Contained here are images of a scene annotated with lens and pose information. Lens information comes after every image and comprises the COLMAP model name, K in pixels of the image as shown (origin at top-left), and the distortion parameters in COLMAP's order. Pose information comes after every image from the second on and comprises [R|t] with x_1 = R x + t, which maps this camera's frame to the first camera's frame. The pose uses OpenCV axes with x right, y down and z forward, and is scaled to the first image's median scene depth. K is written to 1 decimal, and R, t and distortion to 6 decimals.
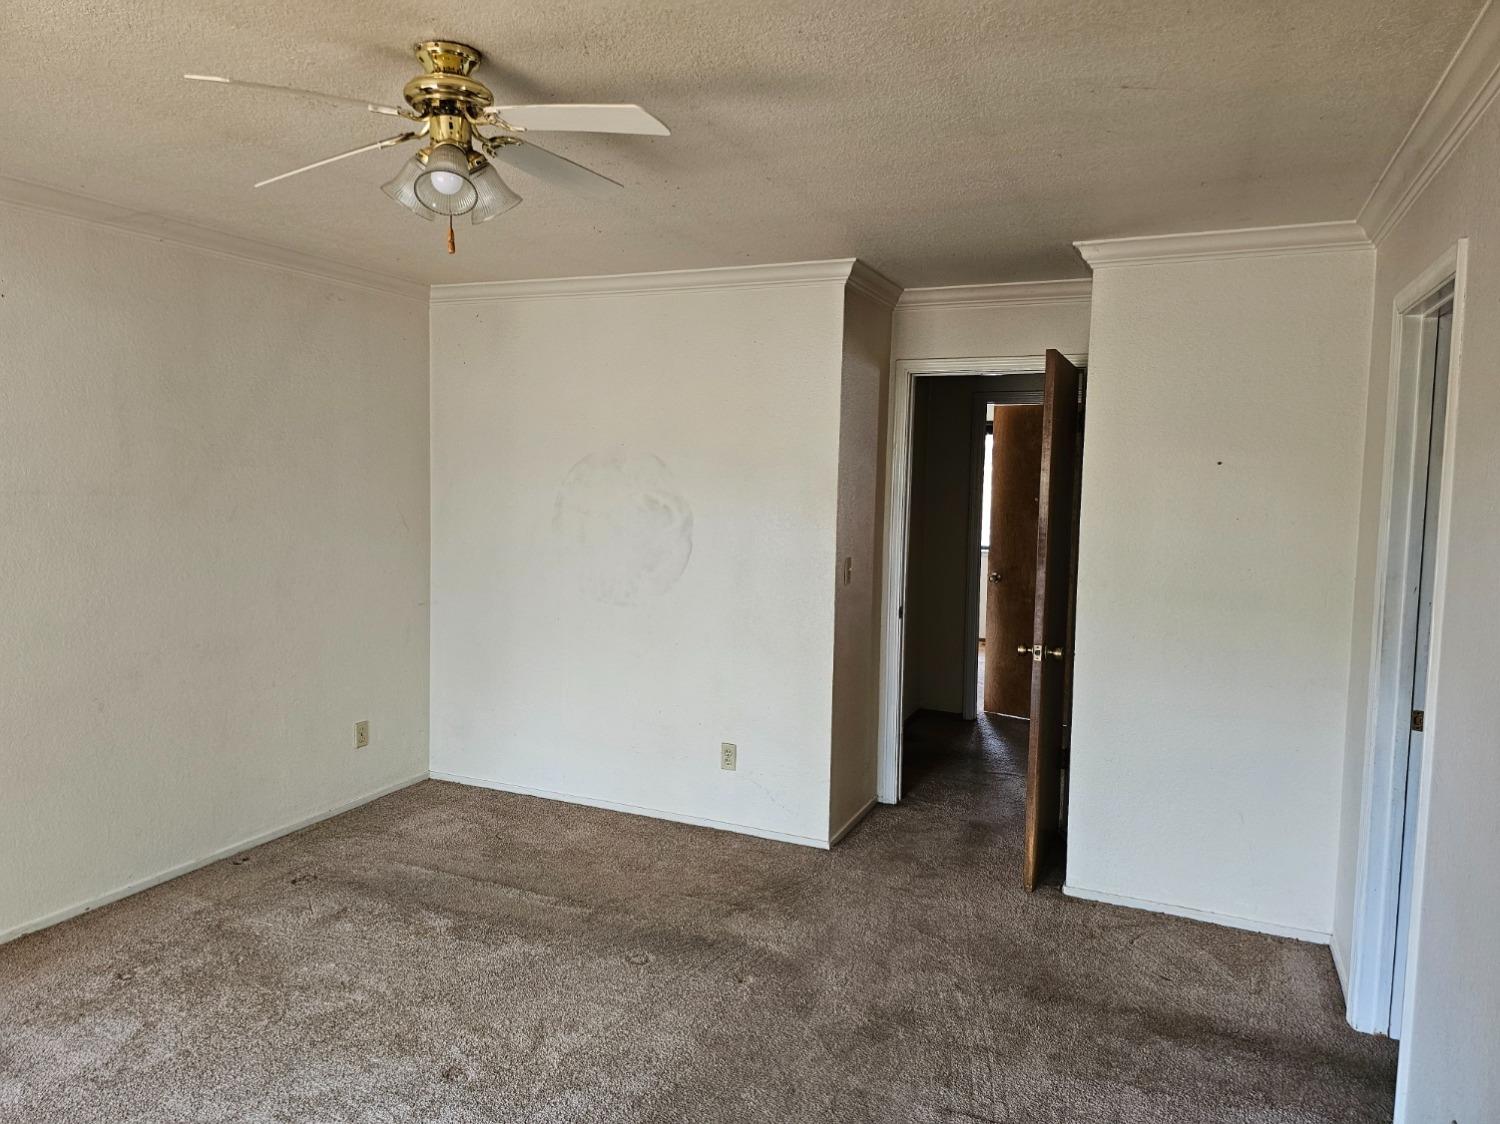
lens RADIAL K [[977.2, 0, 750.0], [0, 977.2, 562.0], [0, 0, 1]] dist [0.000902, -0.000016]
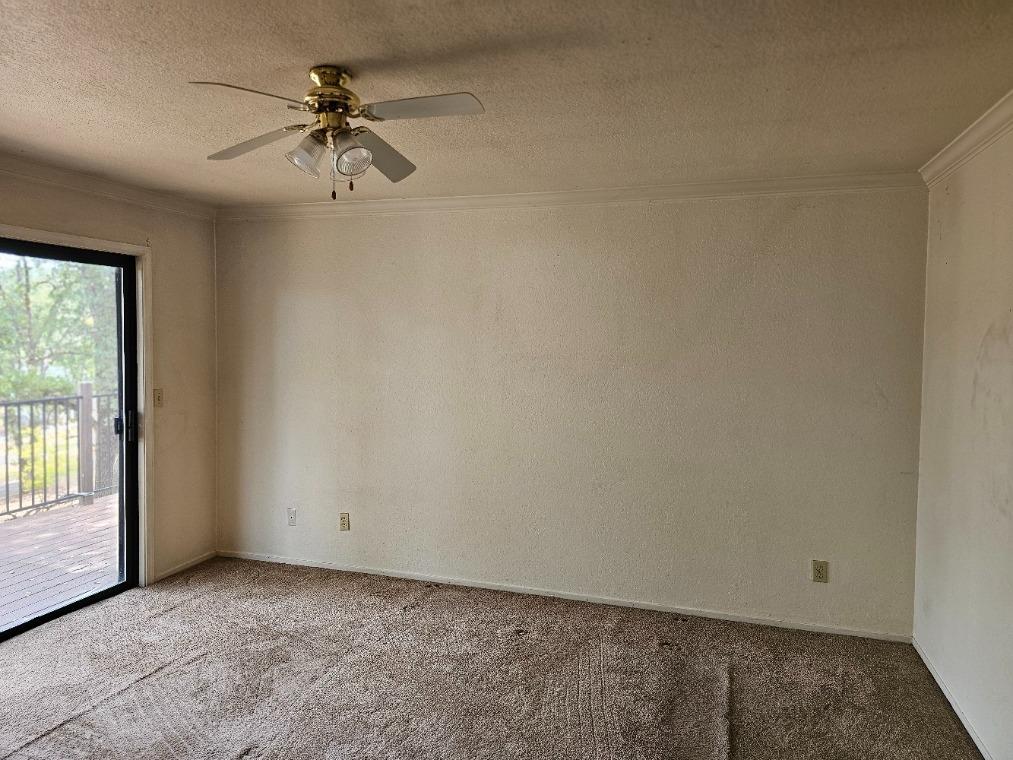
lens RADIAL K [[676.9, 0, 506.5], [0, 676.9, 380.0], [0, 0, 1]] dist [0.003135, 0.001243]
pose [[0.117899, 0.041692, -0.992150, 0.411502], [-0.096482, 0.994872, 0.030341, -0.046017], [0.988327, 0.092147, 0.121317, 0.596790]]
